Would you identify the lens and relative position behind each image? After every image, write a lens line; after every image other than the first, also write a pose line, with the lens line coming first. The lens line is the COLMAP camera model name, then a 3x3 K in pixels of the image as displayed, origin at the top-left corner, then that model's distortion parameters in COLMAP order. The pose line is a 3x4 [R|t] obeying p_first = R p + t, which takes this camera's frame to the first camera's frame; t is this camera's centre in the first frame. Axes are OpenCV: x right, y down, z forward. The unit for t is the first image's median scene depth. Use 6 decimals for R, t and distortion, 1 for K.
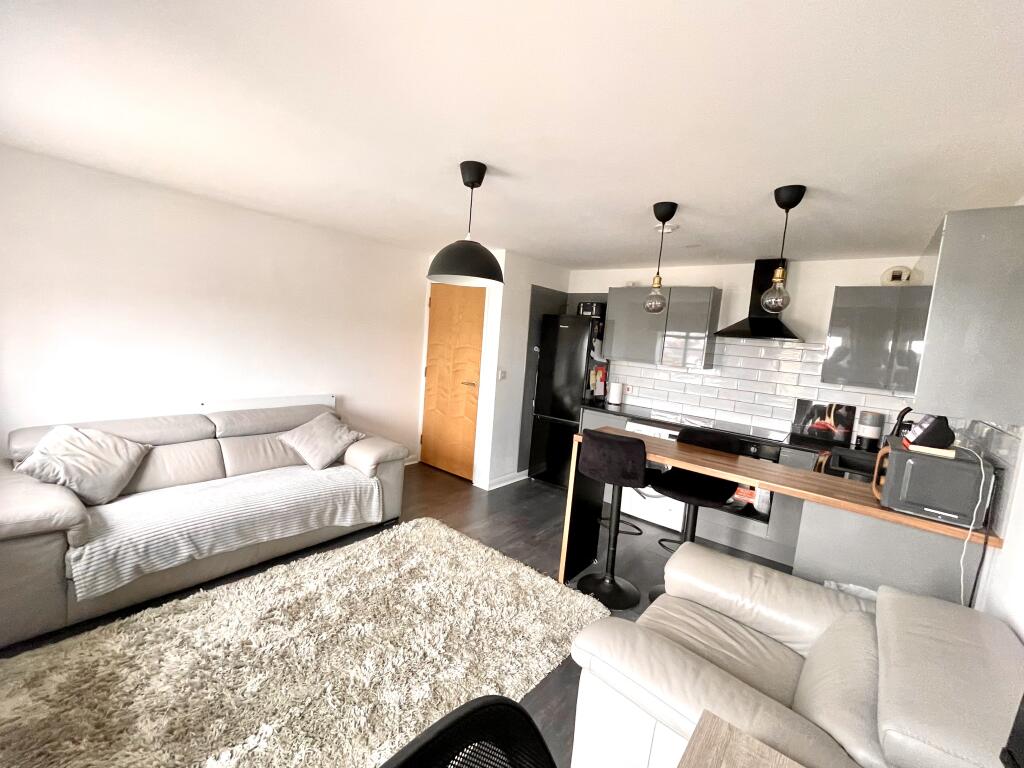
lens RADIAL K [[416.8, 0, 508.2], [0, 416.8, 379.3], [0, 0, 1]] dist [-0.001701, -0.000377]
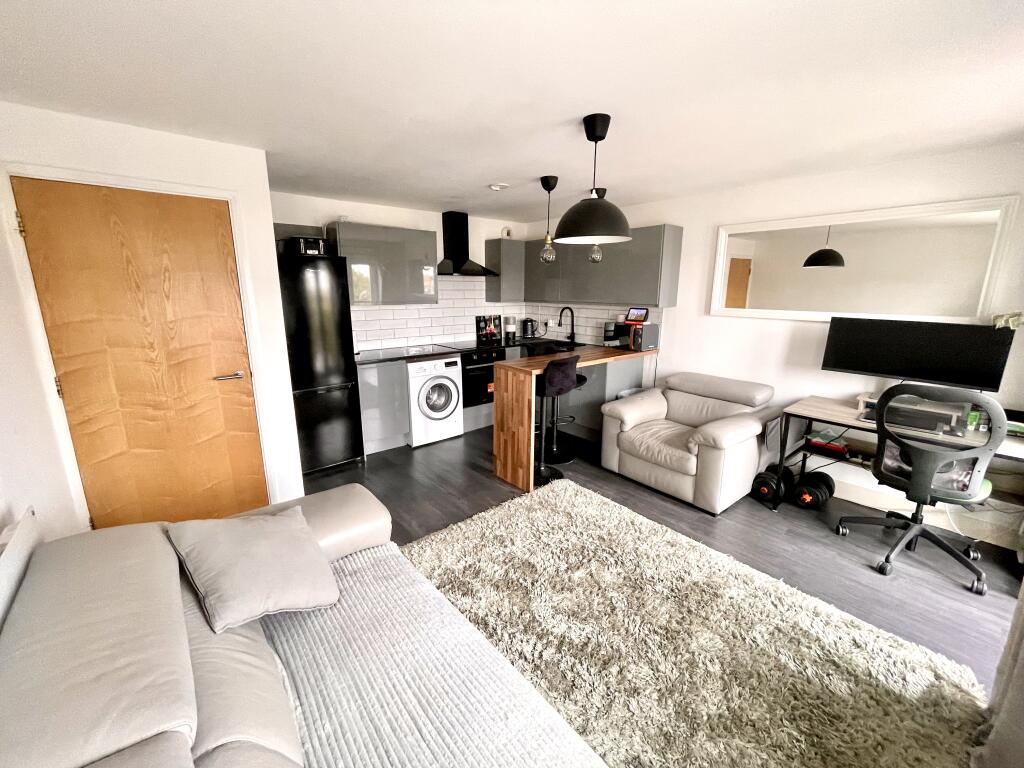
lens RADIAL K [[416.8, 0, 508.2], [0, 416.8, 379.3], [0, 0, 1]] dist [-0.001701, -0.000377]
pose [[0.176960, -0.290145, 0.940479, -0.873924], [0.113429, 0.955205, 0.273346, -0.154258], [-0.977660, 0.058306, 0.201944, 0.741489]]
